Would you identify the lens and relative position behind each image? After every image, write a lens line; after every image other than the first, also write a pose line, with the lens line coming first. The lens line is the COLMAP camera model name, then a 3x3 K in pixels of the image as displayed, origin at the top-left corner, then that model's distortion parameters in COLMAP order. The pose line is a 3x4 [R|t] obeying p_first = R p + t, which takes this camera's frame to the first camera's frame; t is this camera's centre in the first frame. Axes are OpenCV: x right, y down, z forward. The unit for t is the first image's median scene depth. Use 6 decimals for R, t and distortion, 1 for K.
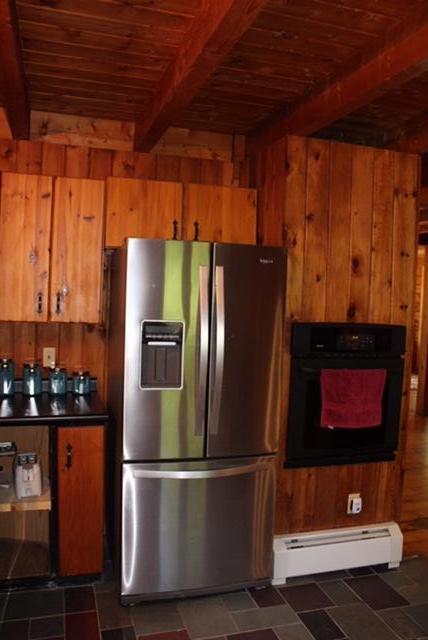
lens RADIAL K [[529.1, 0, 212.8], [0, 529.1, 322.7], [0, 0, 1]] dist [-0.133323, 0.078366]
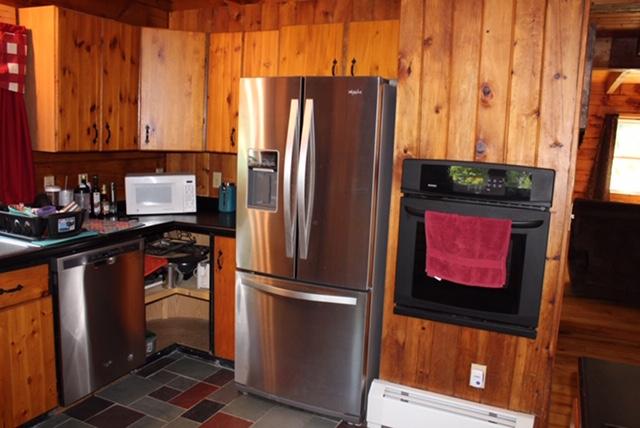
lens RADIAL K [[529.1, 0, 317.8], [0, 529.1, 209.1], [0, 0, 1]] dist [-0.133323, 0.078366]
pose [[0.743206, 0.089775, -0.663013, 0.646381], [-0.054838, 0.995796, 0.073364, 0.028878], [0.666812, -0.018166, 0.745005, 0.201702]]
